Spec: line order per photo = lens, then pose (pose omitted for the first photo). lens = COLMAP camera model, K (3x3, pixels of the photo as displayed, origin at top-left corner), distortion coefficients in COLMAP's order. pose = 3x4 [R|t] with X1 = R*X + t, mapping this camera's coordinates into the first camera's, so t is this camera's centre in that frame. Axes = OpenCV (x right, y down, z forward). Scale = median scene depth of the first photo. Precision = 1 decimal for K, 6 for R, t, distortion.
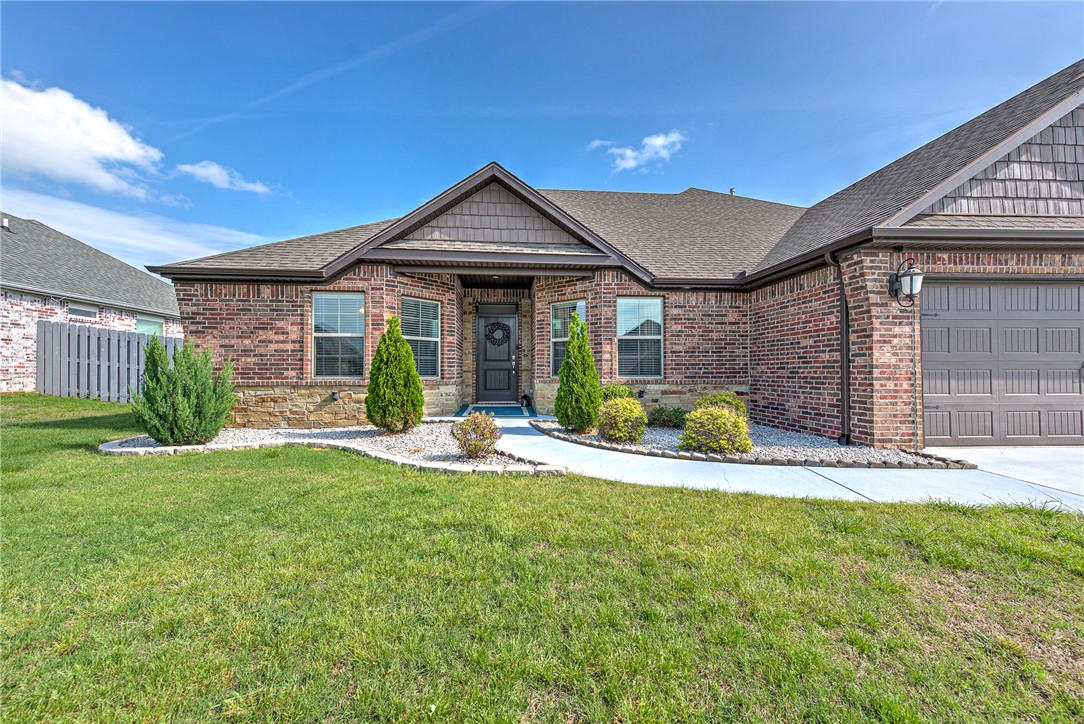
lens RADIAL K [[445.7, 0, 530.1], [0, 445.7, 362.4], [0, 0, 1]] dist [0.028425, -0.000190]
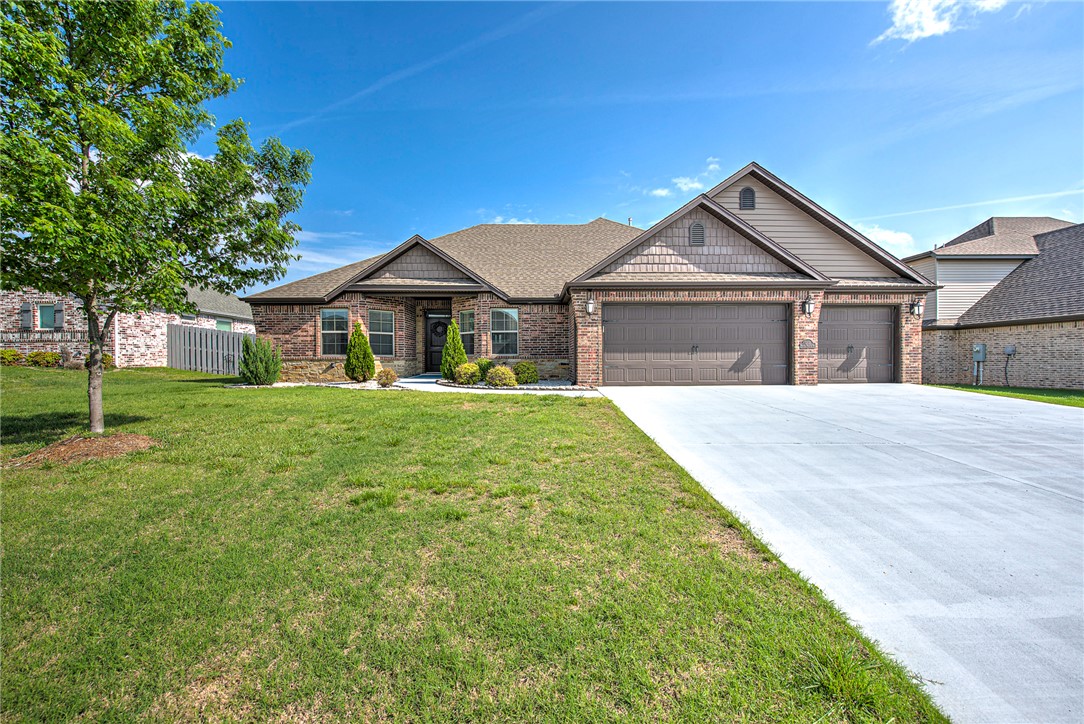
lens RADIAL K [[483.2, 0, 542.0], [0, 483.2, 362.0], [0, 0, 1]] dist [-0.000652, -0.000096]
pose [[0.997665, -0.003901, -0.068189, 0.541820], [0.005370, 0.999757, 0.021380, 0.022874], [0.068089, -0.021696, 0.997443, -0.895028]]
